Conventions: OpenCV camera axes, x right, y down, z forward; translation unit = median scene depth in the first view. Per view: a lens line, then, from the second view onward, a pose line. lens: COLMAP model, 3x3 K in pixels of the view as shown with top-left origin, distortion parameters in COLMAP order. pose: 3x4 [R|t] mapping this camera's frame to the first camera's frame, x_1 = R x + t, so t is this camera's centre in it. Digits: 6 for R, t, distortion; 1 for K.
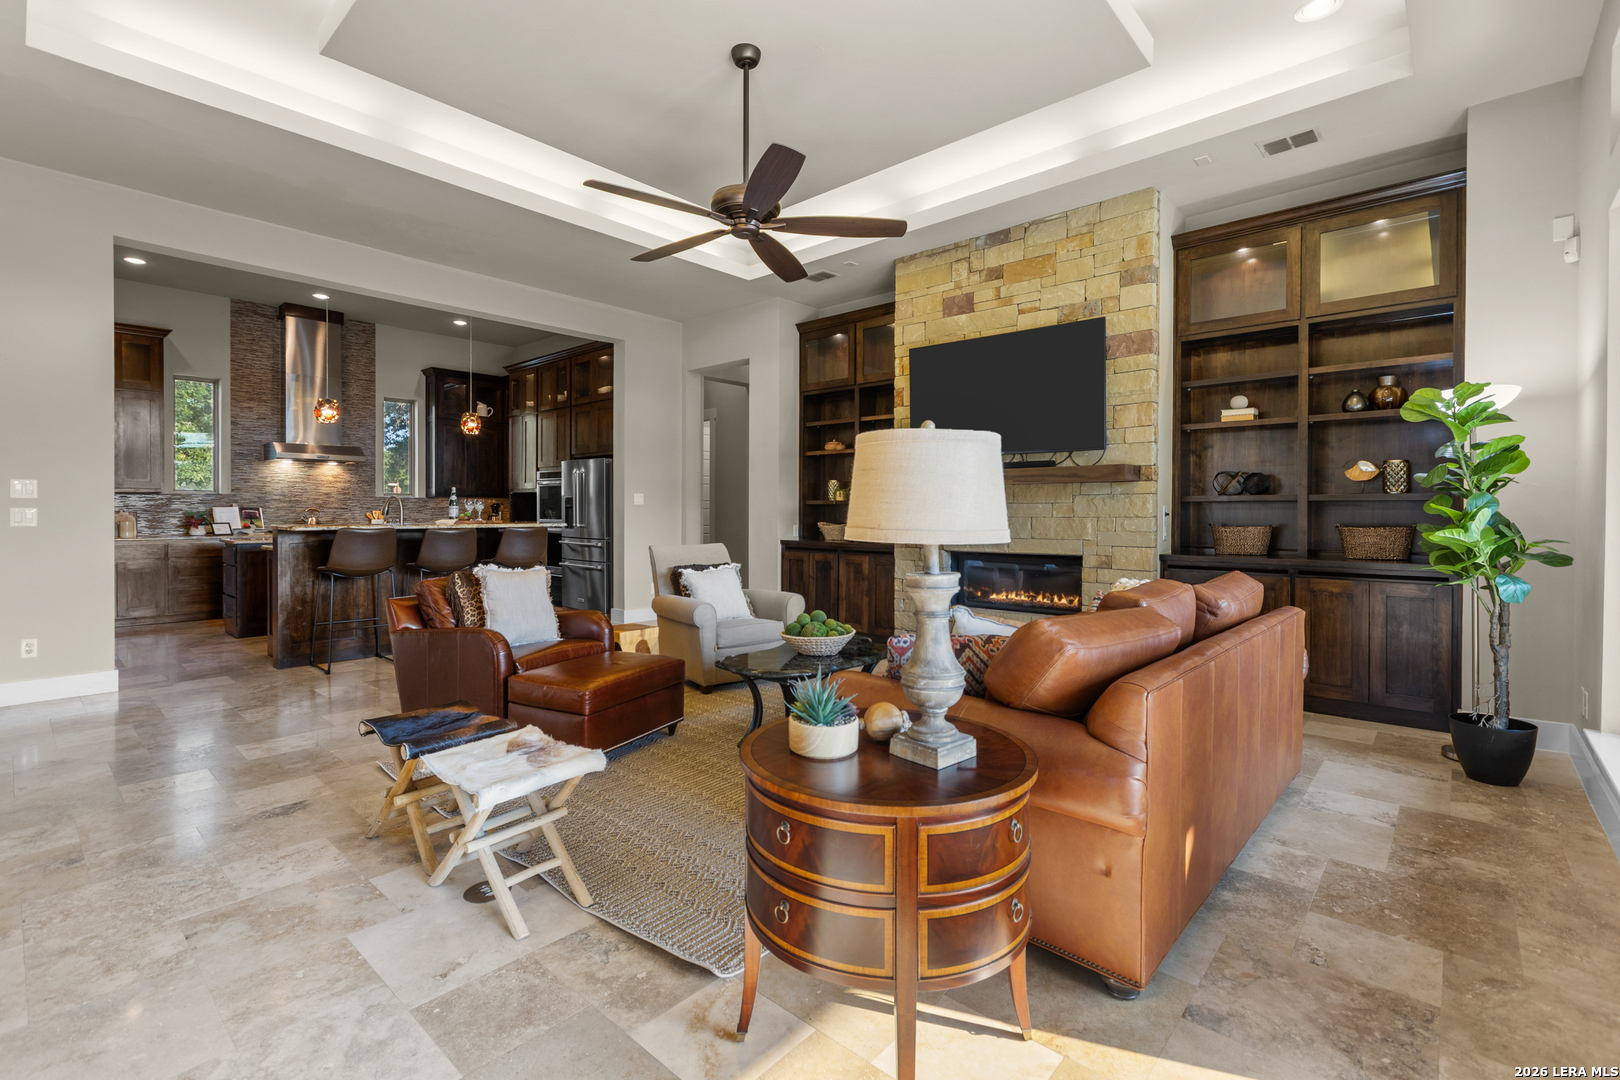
lens RADIAL K [[732.8, 0, 805.8], [0, 732.8, 516.5], [0, 0, 1]] dist [0.001646, 0.000176]
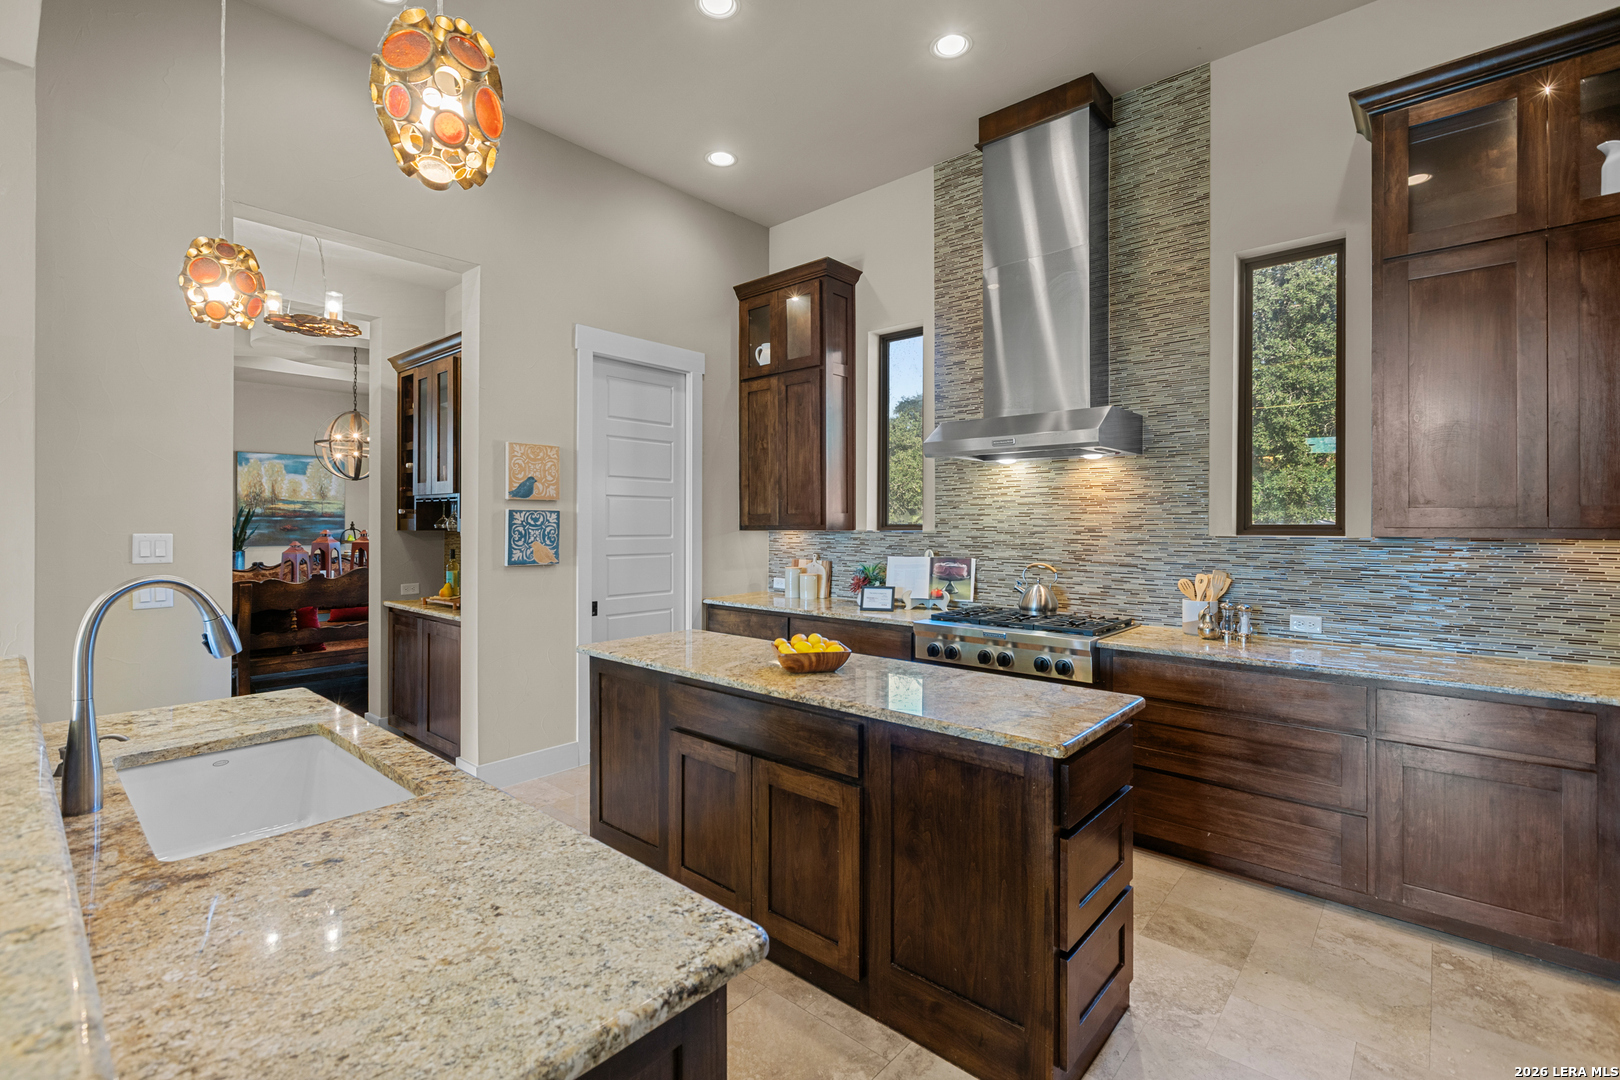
lens RADIAL K [[732.8, 0, 807.4], [0, 732.8, 527.3], [0, 0, 1]] dist [0.001646, 0.000176]
pose [[0.004330, 0.001312, -0.999990, -0.249592], [-0.011443, 0.999934, 0.001262, -0.033140], [0.999925, 0.011437, 0.004344, 0.899894]]
